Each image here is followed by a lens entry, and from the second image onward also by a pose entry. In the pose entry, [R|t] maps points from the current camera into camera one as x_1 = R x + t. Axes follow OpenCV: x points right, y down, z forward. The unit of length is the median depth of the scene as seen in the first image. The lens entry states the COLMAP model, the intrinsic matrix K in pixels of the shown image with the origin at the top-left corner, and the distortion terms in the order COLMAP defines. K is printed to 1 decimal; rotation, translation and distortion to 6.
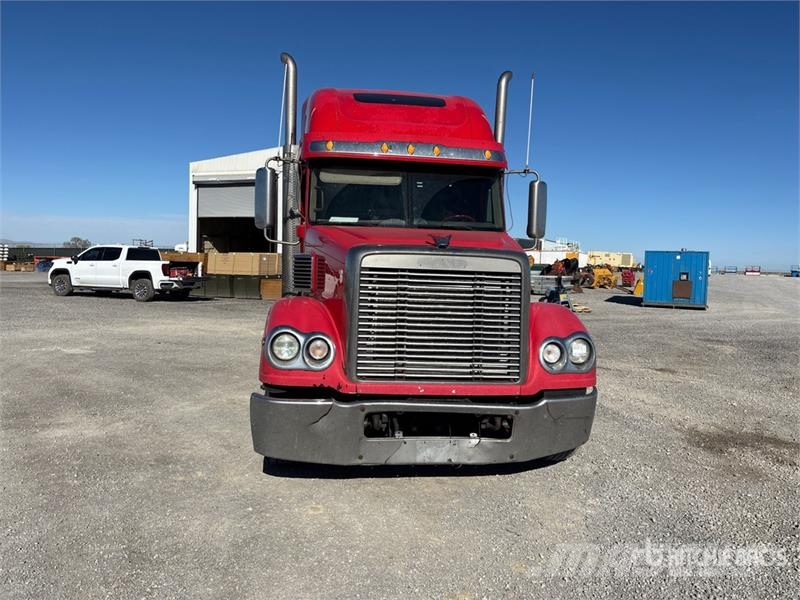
lens RADIAL K [[620.7, 0, 398.5], [0, 620.7, 302.7], [0, 0, 1]] dist [0.028341, -0.027616]
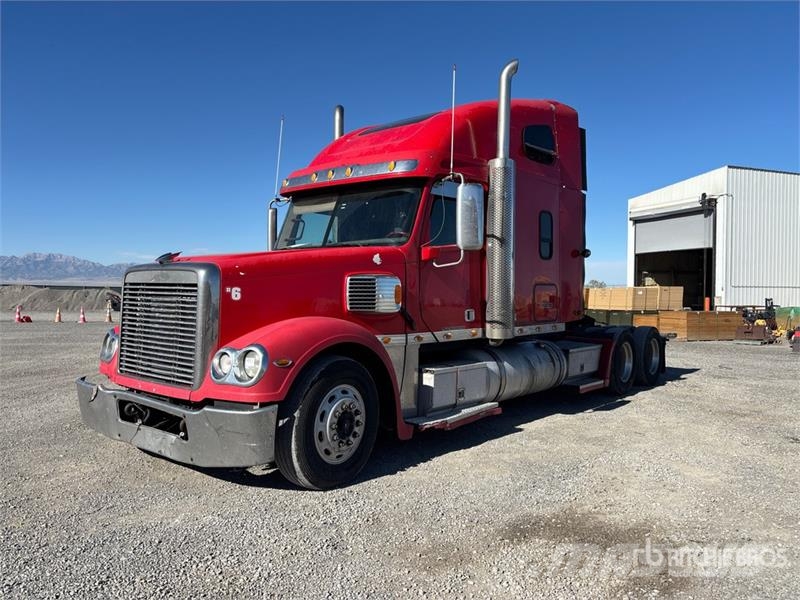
lens RADIAL K [[620.7, 0, 396.5], [0, 620.7, 301.9], [0, 0, 1]] dist [0.028341, -0.027616]
pose [[0.673608, -0.012410, -0.738984, 0.228685], [-0.037504, 0.997997, -0.050945, 0.004657], [0.738136, 0.062032, 0.671794, 0.103367]]
